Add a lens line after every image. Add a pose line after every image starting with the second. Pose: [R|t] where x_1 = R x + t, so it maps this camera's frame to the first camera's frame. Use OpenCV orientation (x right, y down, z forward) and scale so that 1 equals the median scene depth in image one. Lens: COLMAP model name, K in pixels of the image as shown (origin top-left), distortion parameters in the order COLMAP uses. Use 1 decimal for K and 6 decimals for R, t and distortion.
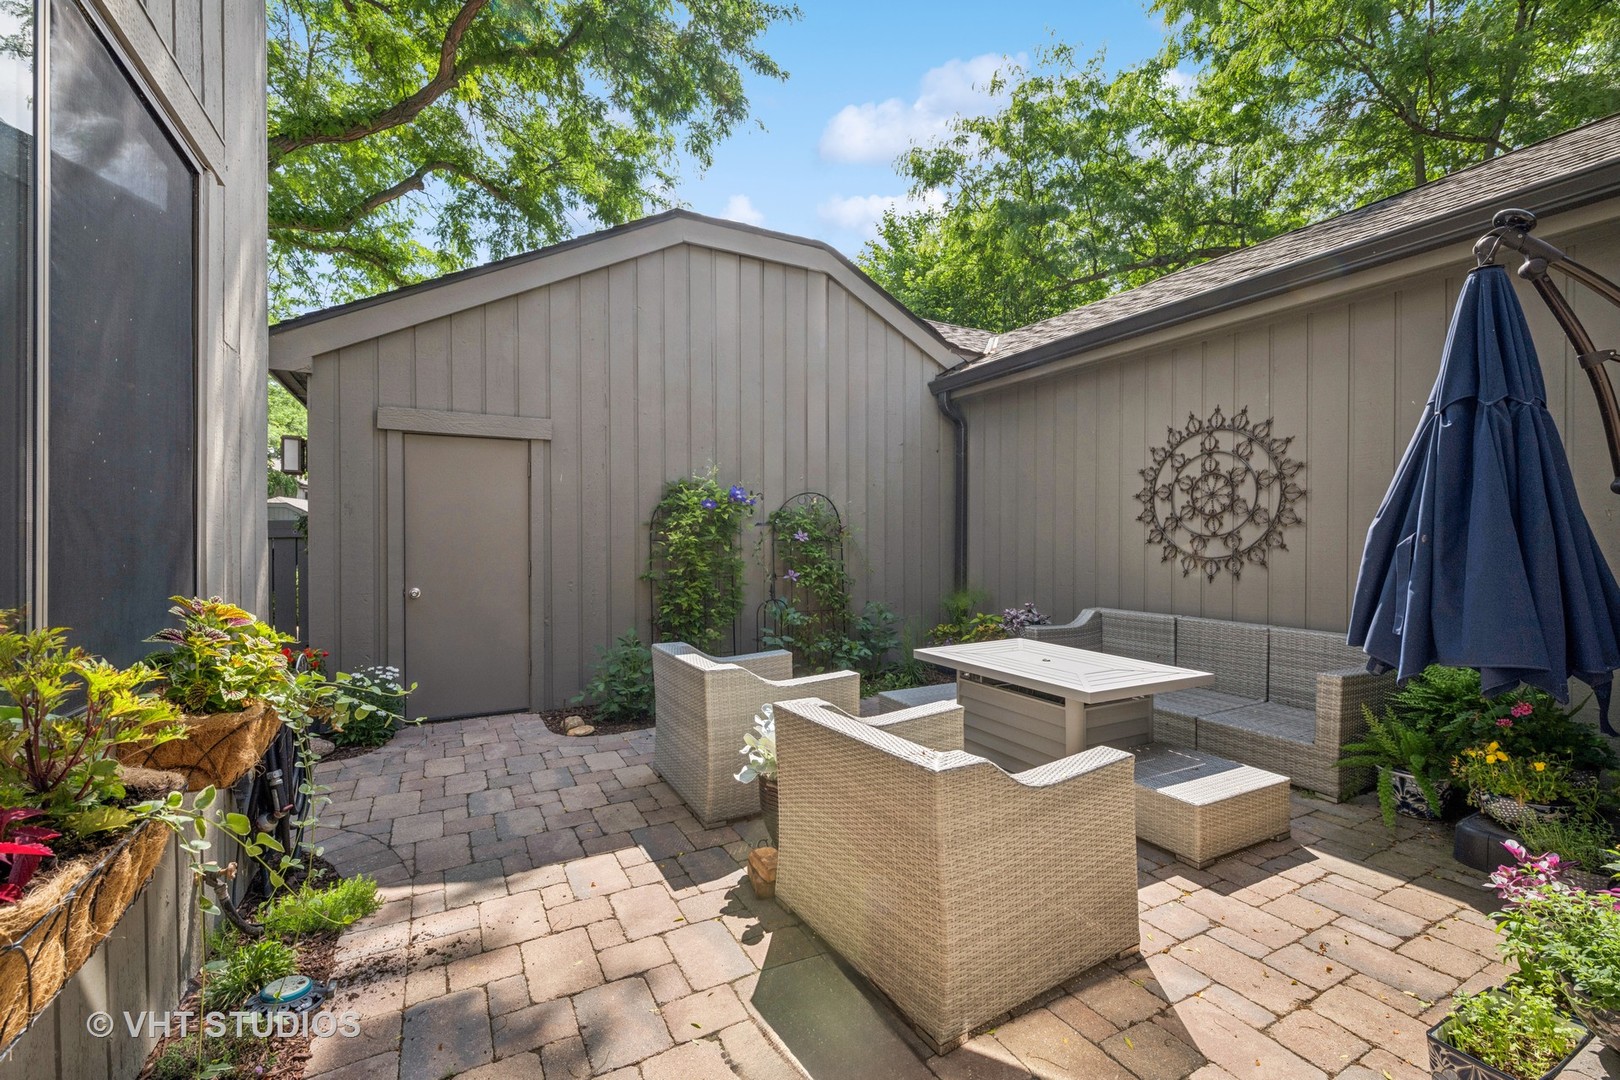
lens RADIAL K [[693.1, 0, 820.6], [0, 693.1, 537.6], [0, 0, 1]] dist [0.001912, 0.000053]
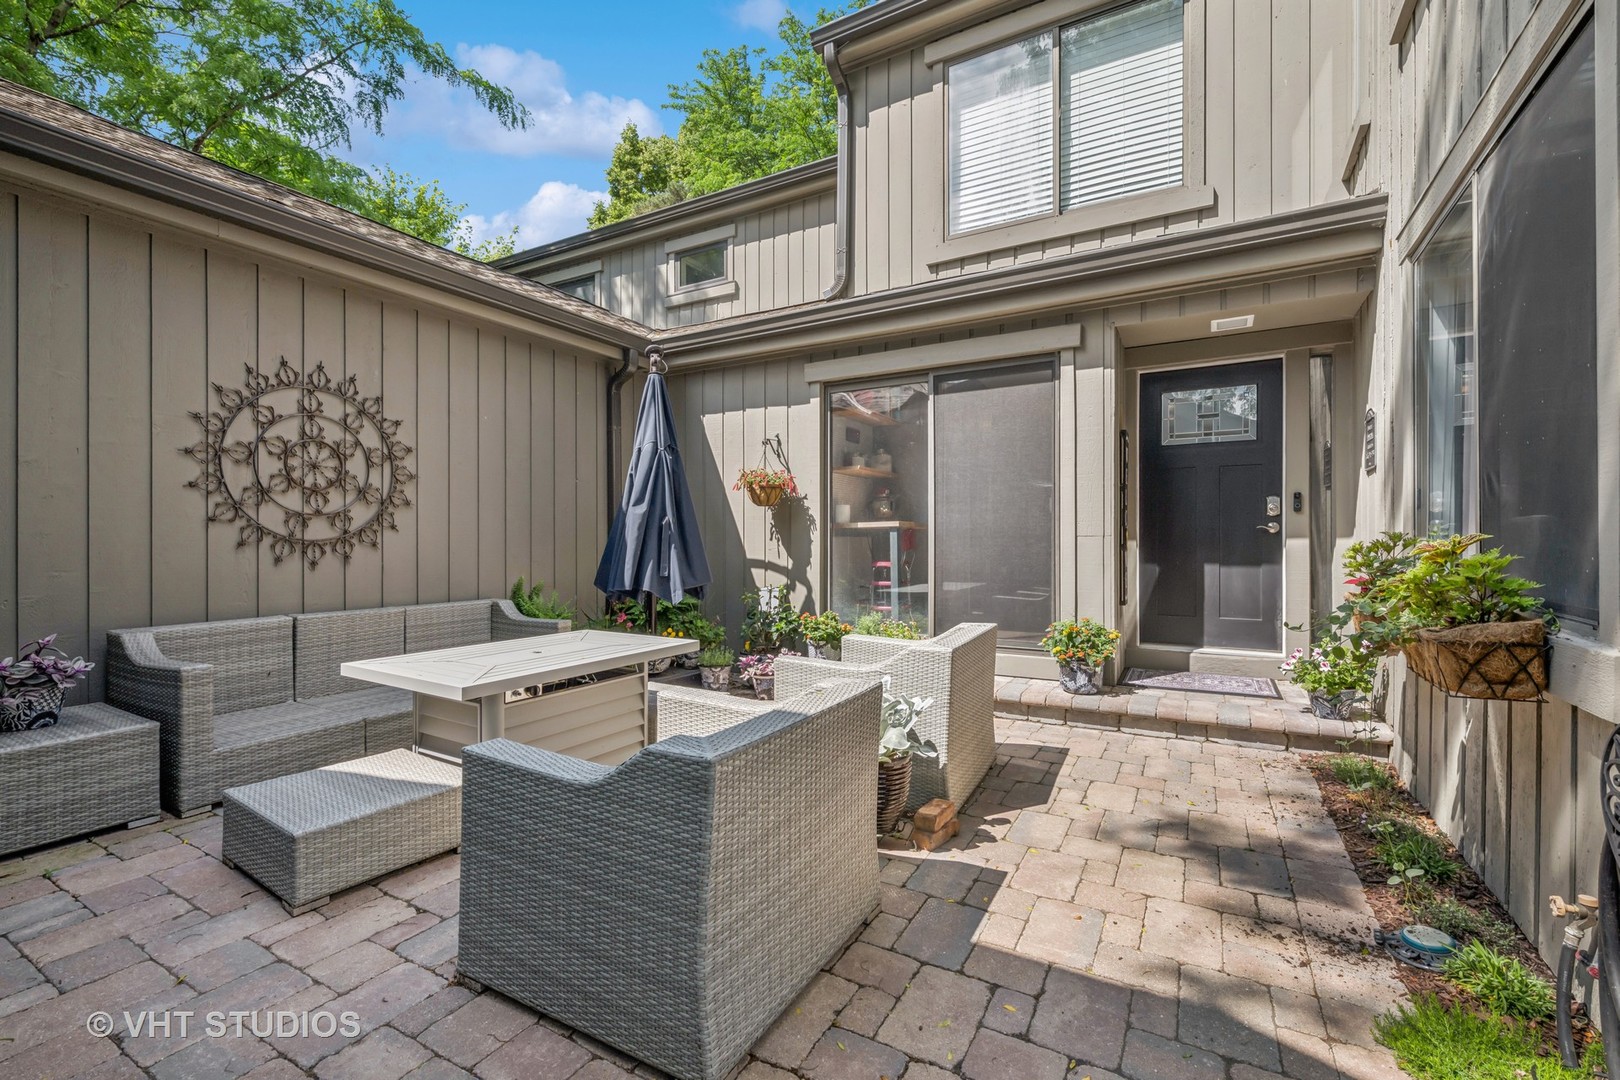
lens RADIAL K [[693.1, 0, 818.9], [0, 693.1, 543.0], [0, 0, 1]] dist [0.001912, 0.000053]
pose [[-0.527101, -0.001935, 0.849800, -0.482468], [0.004212, 0.999979, 0.004889, 0.031506], [-0.849792, 0.006156, -0.527082, 0.943728]]
